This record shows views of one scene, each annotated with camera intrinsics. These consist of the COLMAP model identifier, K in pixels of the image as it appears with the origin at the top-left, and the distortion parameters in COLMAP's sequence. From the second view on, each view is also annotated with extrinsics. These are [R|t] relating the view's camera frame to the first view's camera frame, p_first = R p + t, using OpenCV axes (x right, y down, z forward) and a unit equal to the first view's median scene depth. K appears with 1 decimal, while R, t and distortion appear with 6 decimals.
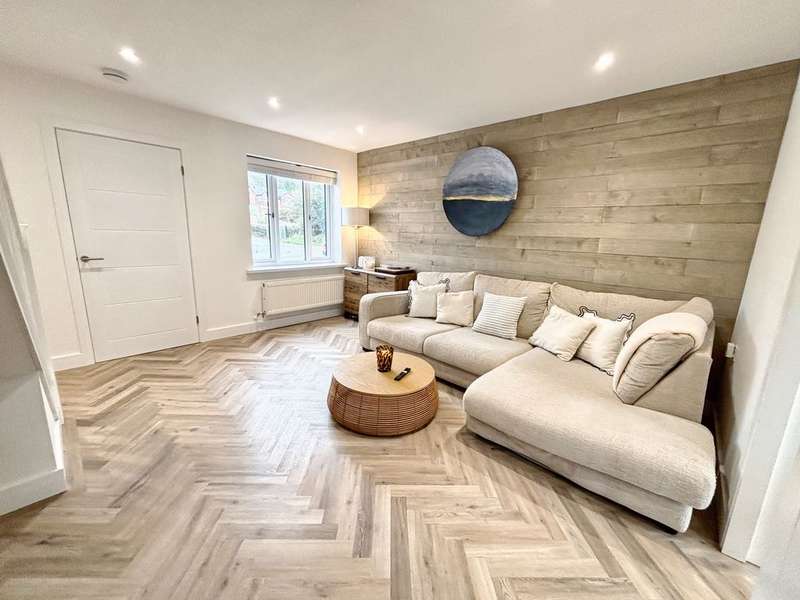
lens RADIAL K [[327.8, 0, 400.0], [0, 327.8, 300.0], [0, 0, 1]] dist [0.001494, -0.000653]
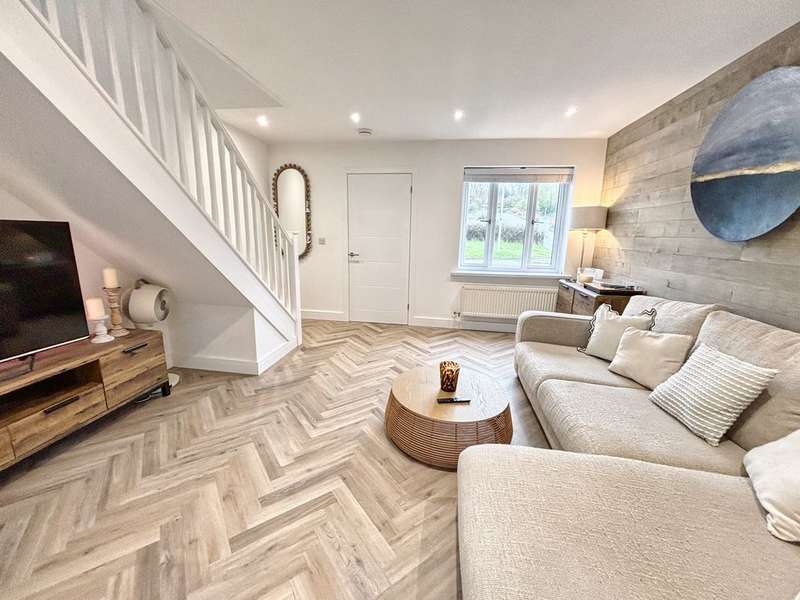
lens RADIAL K [[327.8, 0, 400.0], [0, 327.8, 300.0], [0, 0, 1]] dist [0.001494, -0.000653]
pose [[0.554147, 0.148216, -0.819118, 0.380151], [-0.172912, 0.983053, 0.060901, -0.035581], [0.814262, 0.107887, 0.570384, 0.243248]]
